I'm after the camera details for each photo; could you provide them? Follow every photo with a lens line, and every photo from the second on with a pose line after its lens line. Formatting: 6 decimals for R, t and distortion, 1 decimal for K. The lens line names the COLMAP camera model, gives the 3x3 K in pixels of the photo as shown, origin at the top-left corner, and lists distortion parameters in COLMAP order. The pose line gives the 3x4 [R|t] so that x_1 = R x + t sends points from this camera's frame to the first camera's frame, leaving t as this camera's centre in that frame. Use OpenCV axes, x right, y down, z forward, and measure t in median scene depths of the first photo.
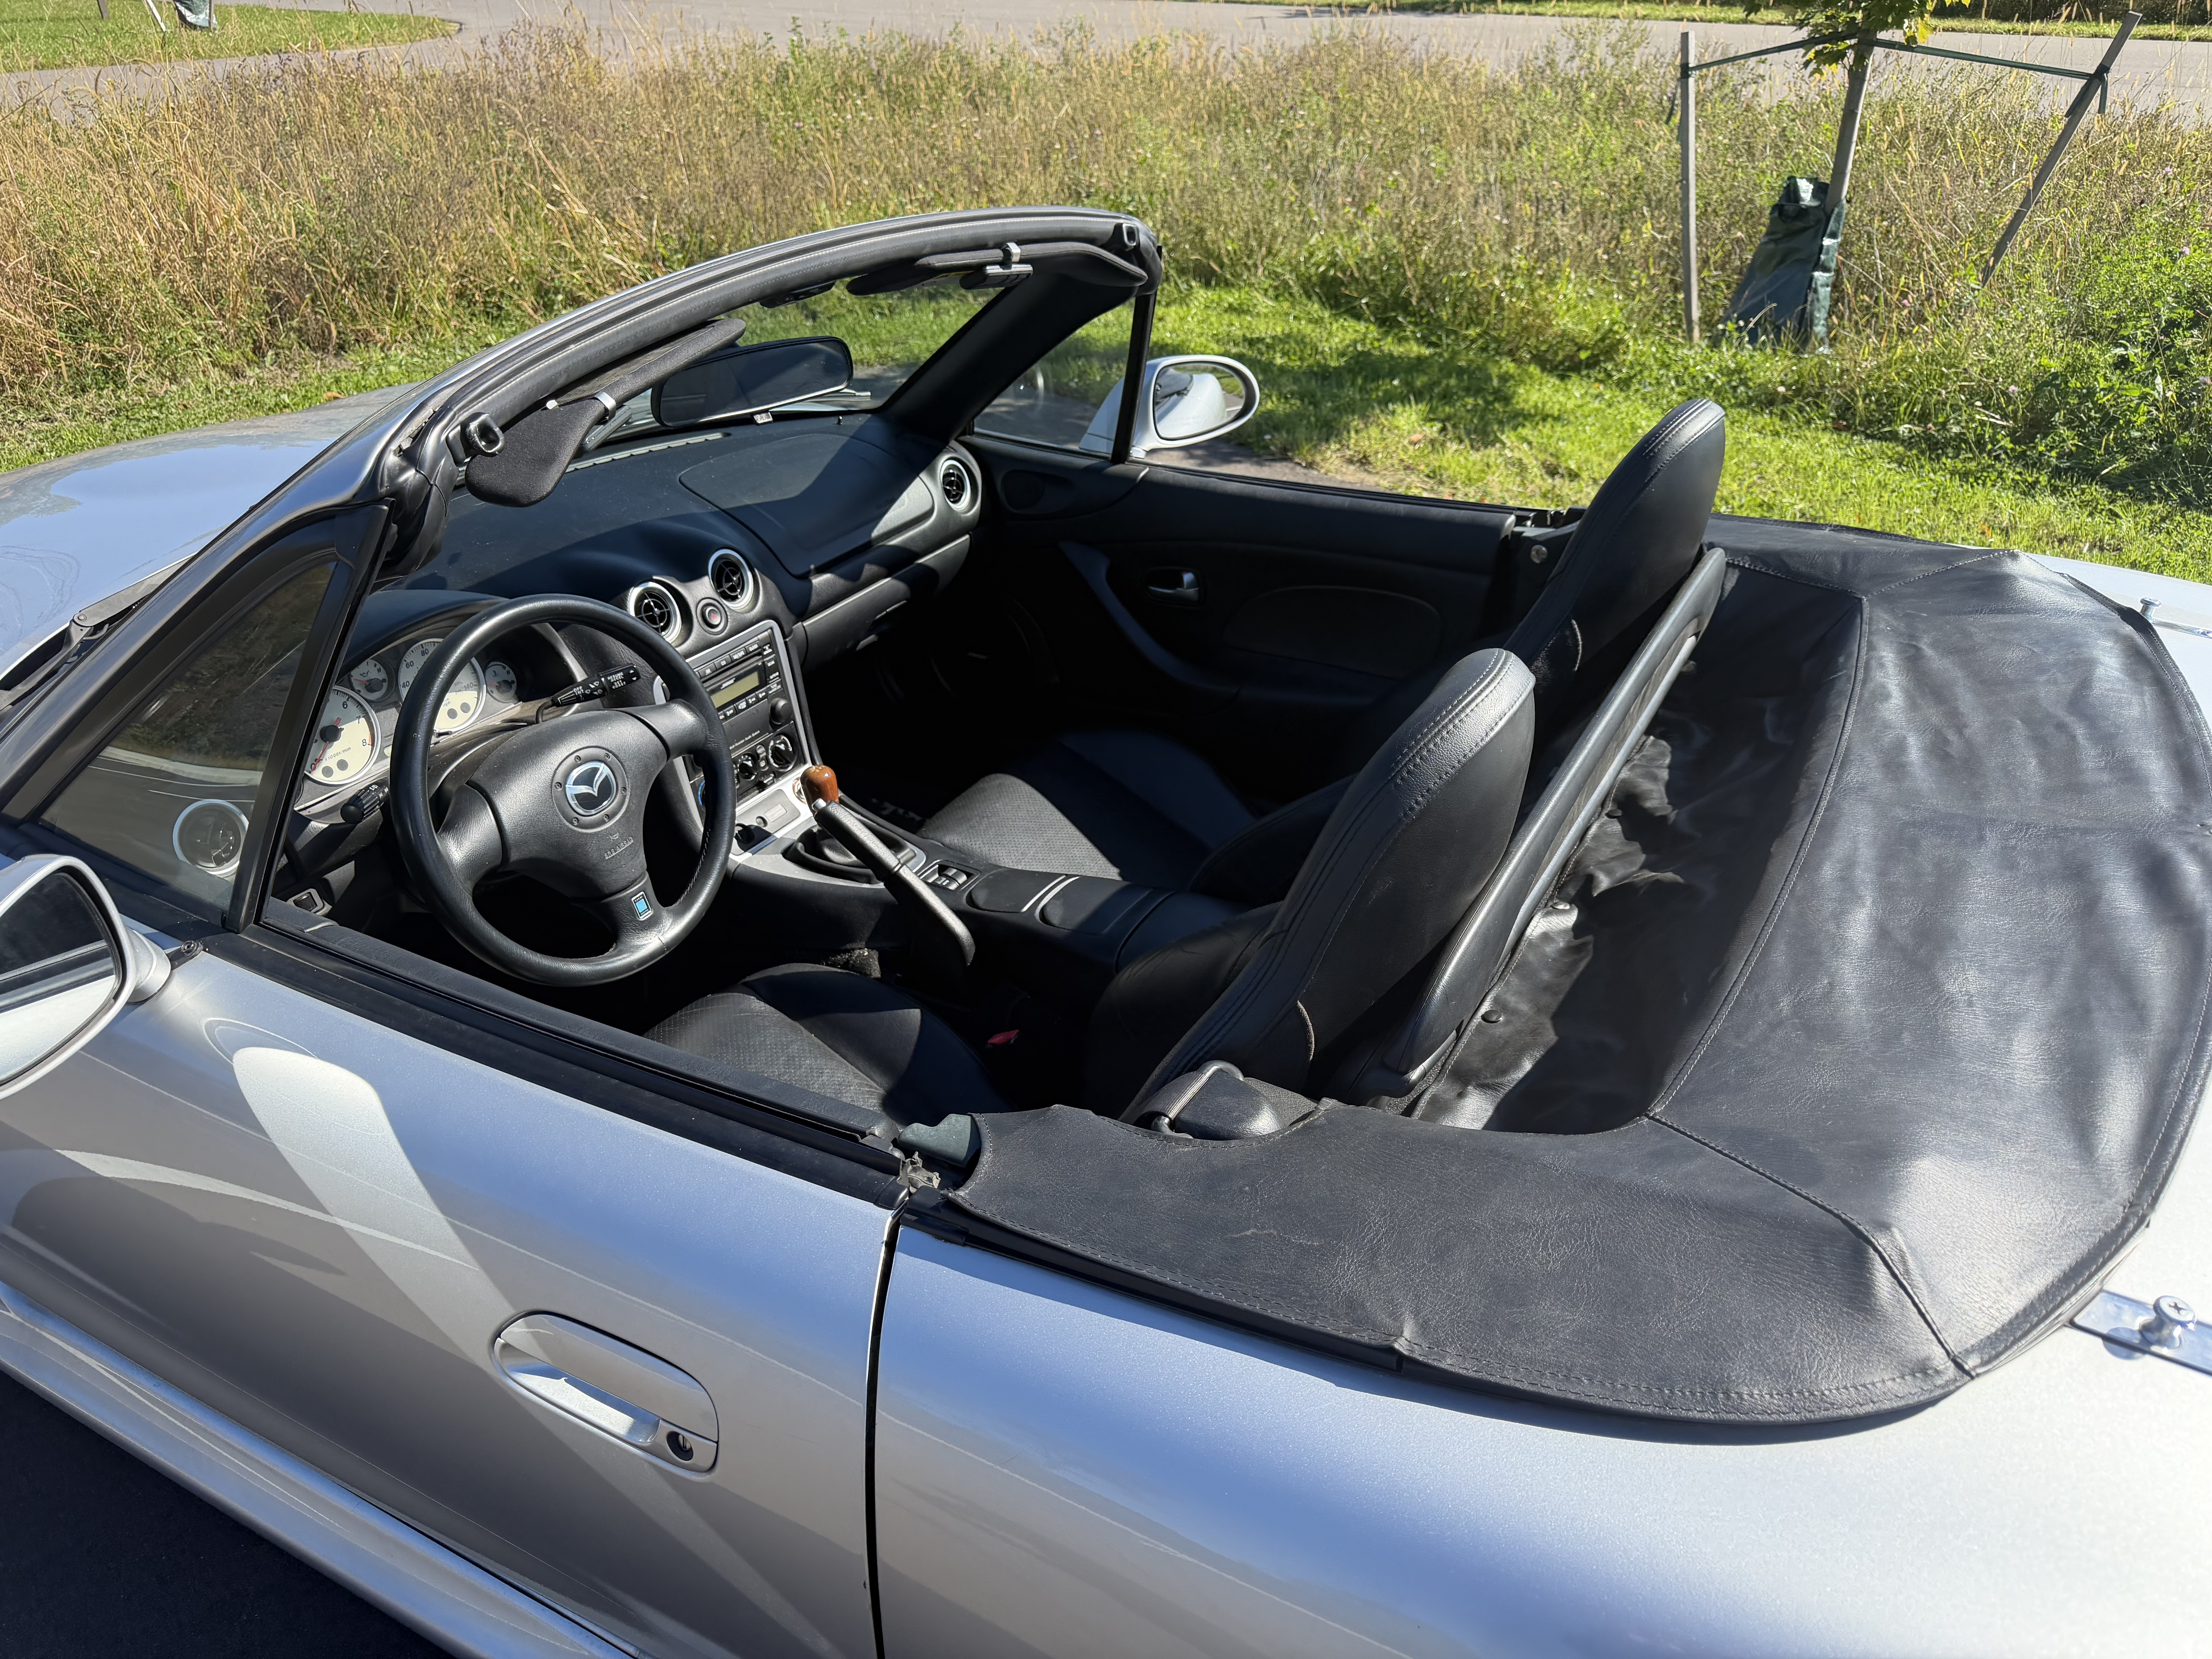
lens RADIAL K [[1602.8, 0, 1095.1], [0, 1602.8, 813.9], [0, 0, 1]] dist [0.013614, -0.025589]
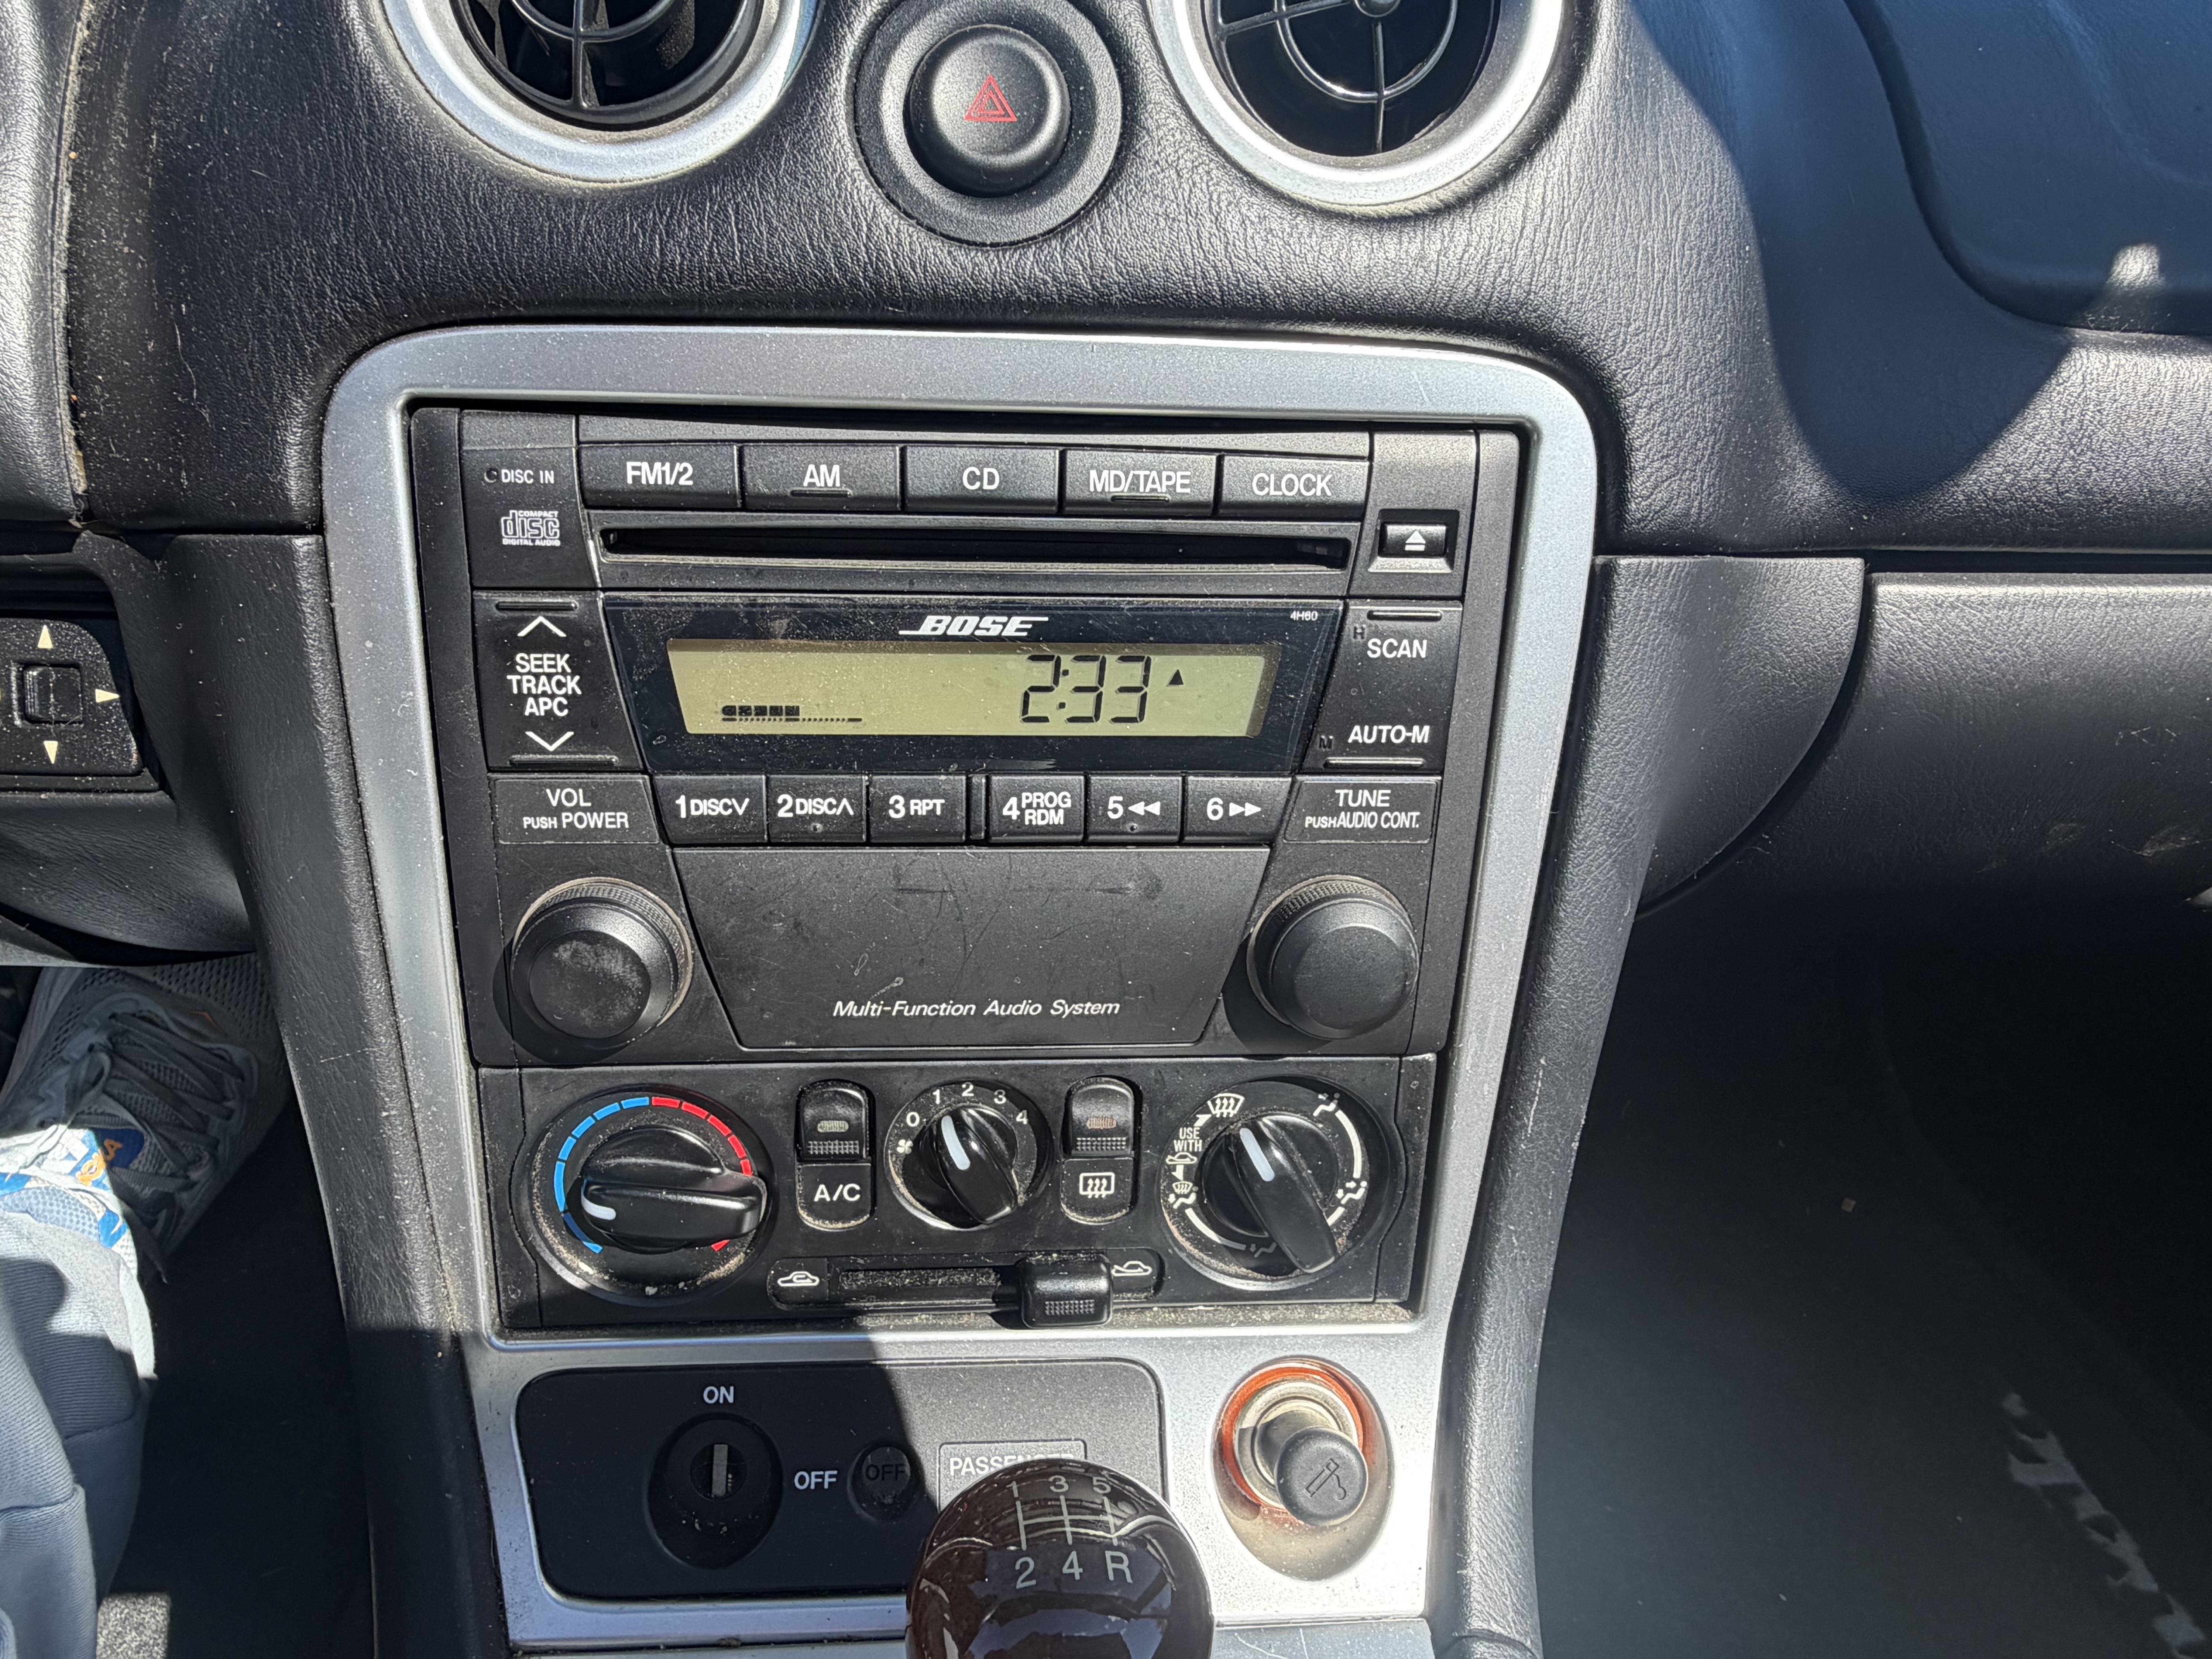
lens RADIAL K [[1403.5, 0, 1034.2], [0, 1403.5, 831.9], [0, 0, 1]] dist [0.027409, -0.010941]
pose [[0.551892, 0.407213, -0.727731, -0.120297], [-0.438207, 0.884086, 0.162379, -0.087100], [0.709500, 0.229282, 0.666363, 0.906394]]
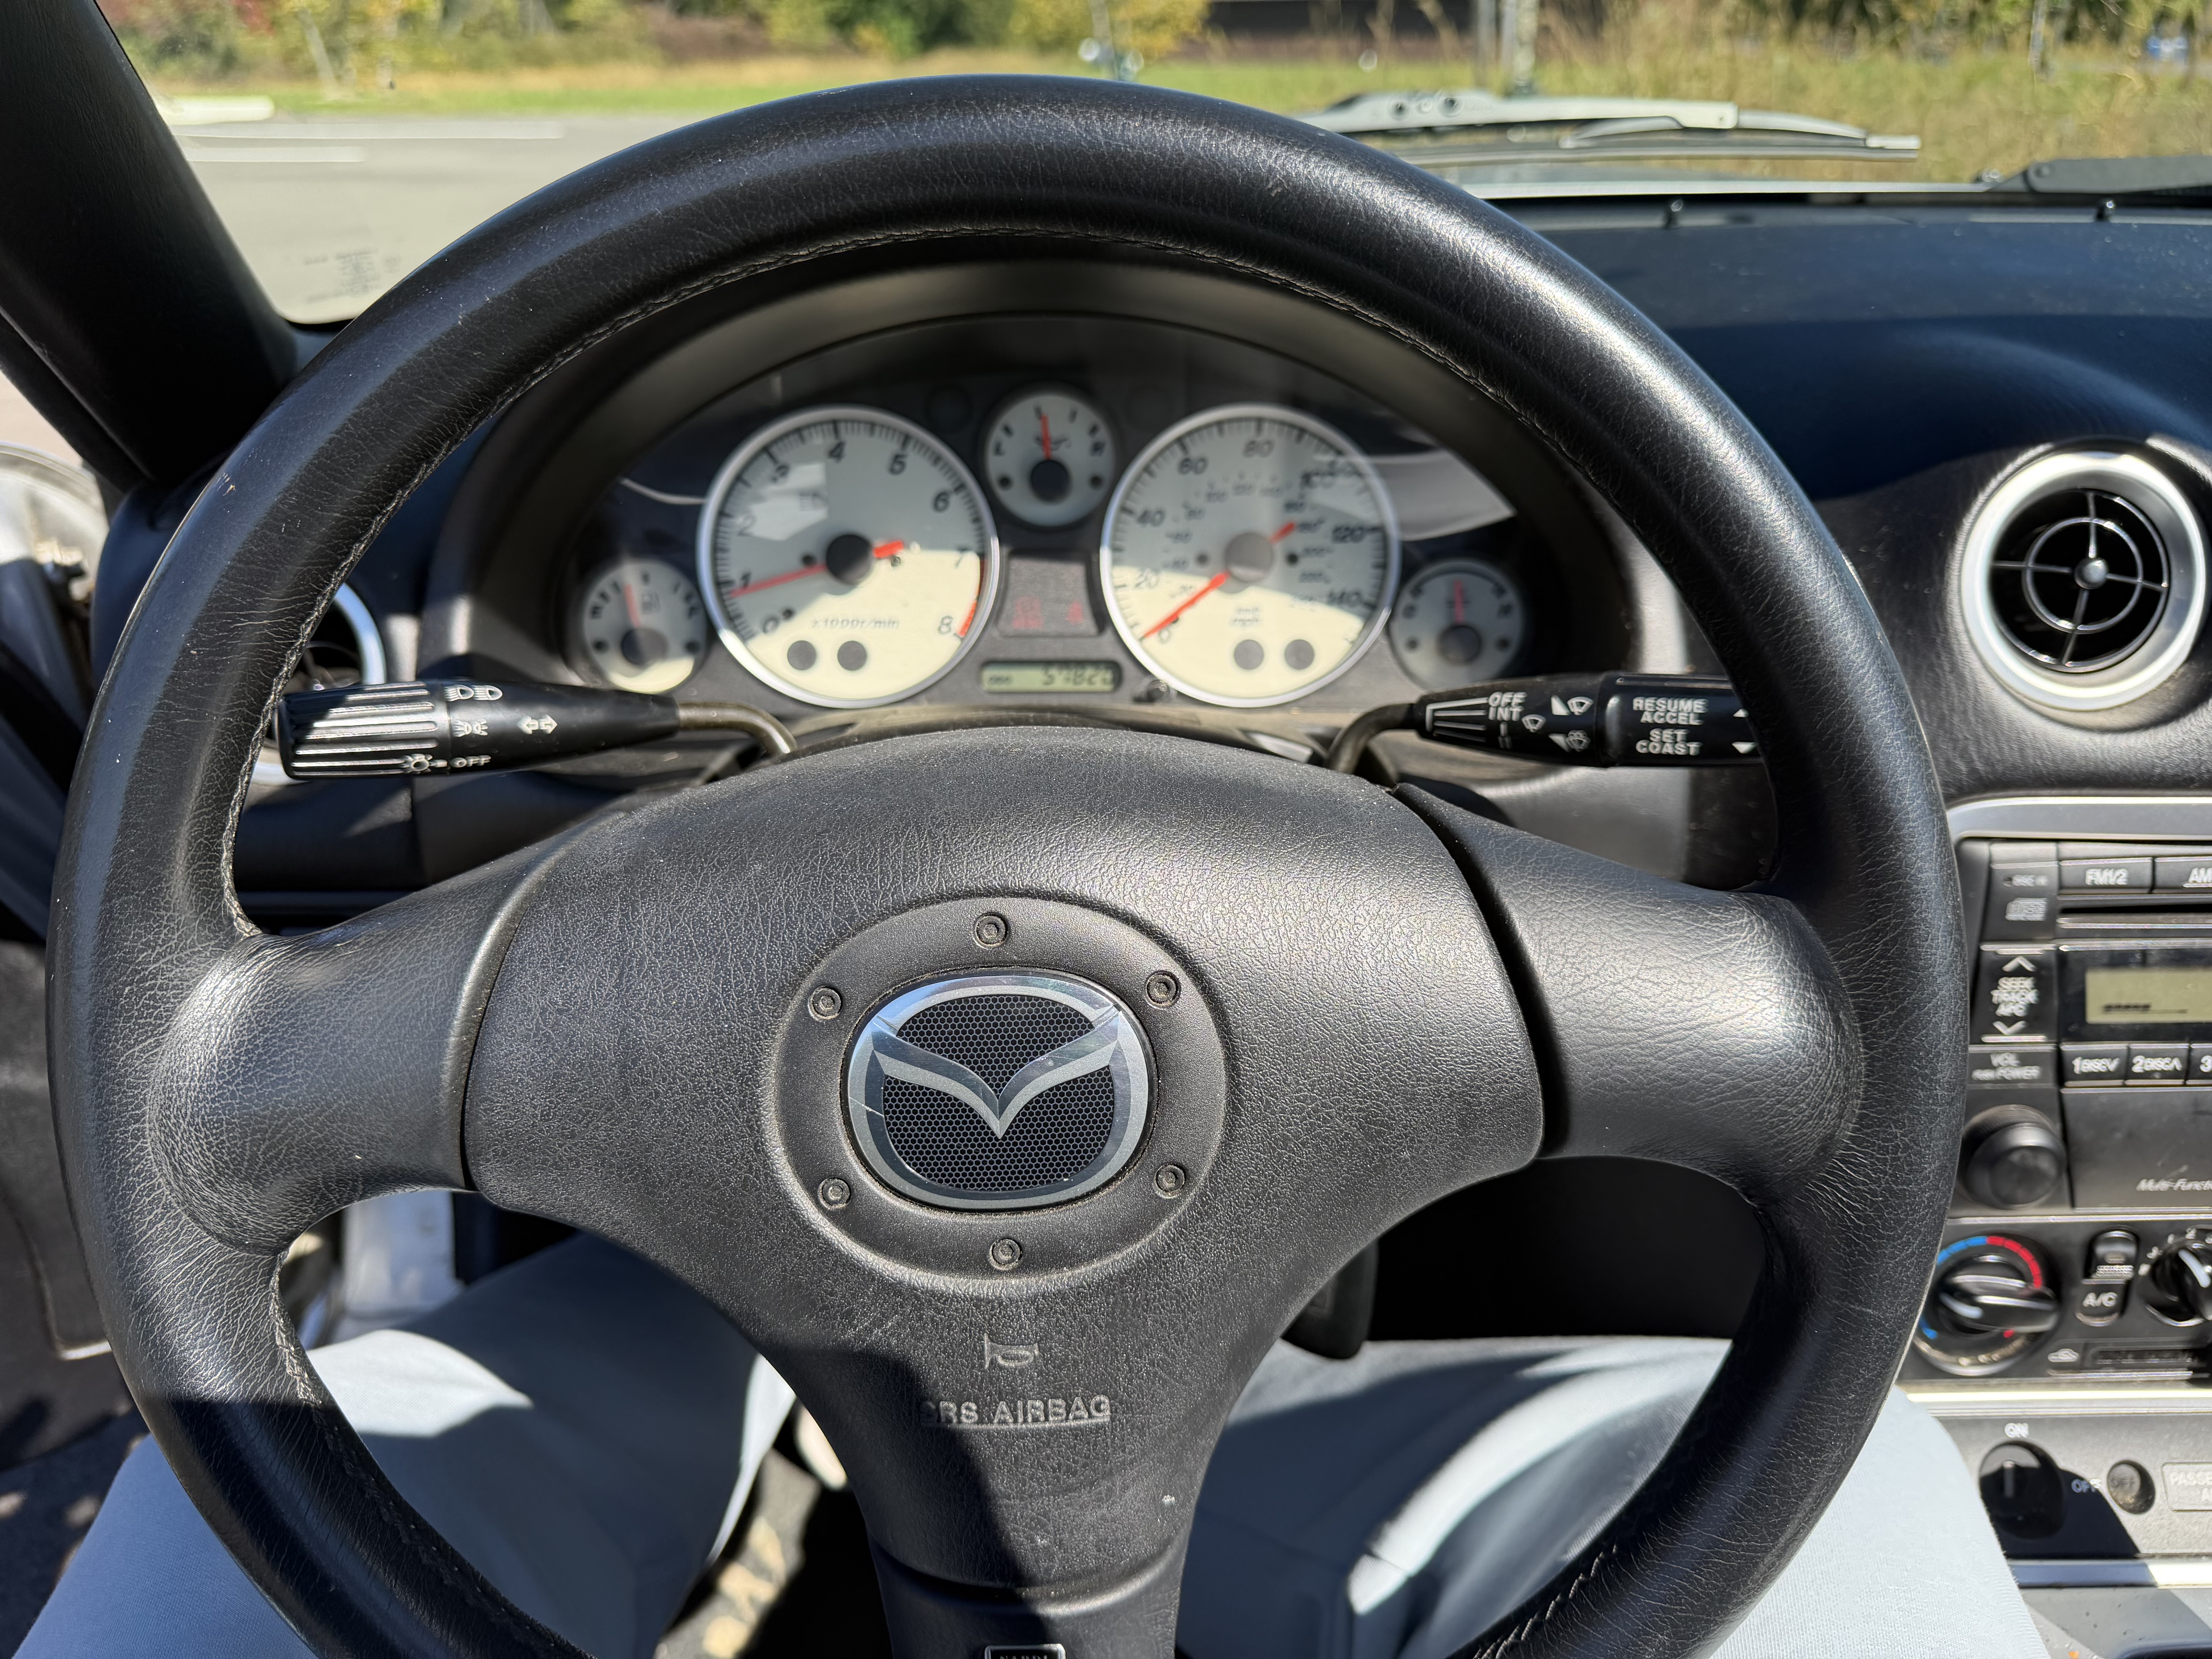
lens RADIAL K [[1602.8, 0, 1139.0], [0, 1602.8, 863.1], [0, 0, 1]] dist [0.013614, -0.025589]
pose [[0.507494, 0.399234, -0.763585, -0.132752], [-0.417751, 0.889068, 0.187196, -0.066890], [0.753614, 0.223987, 0.617977, 0.702575]]
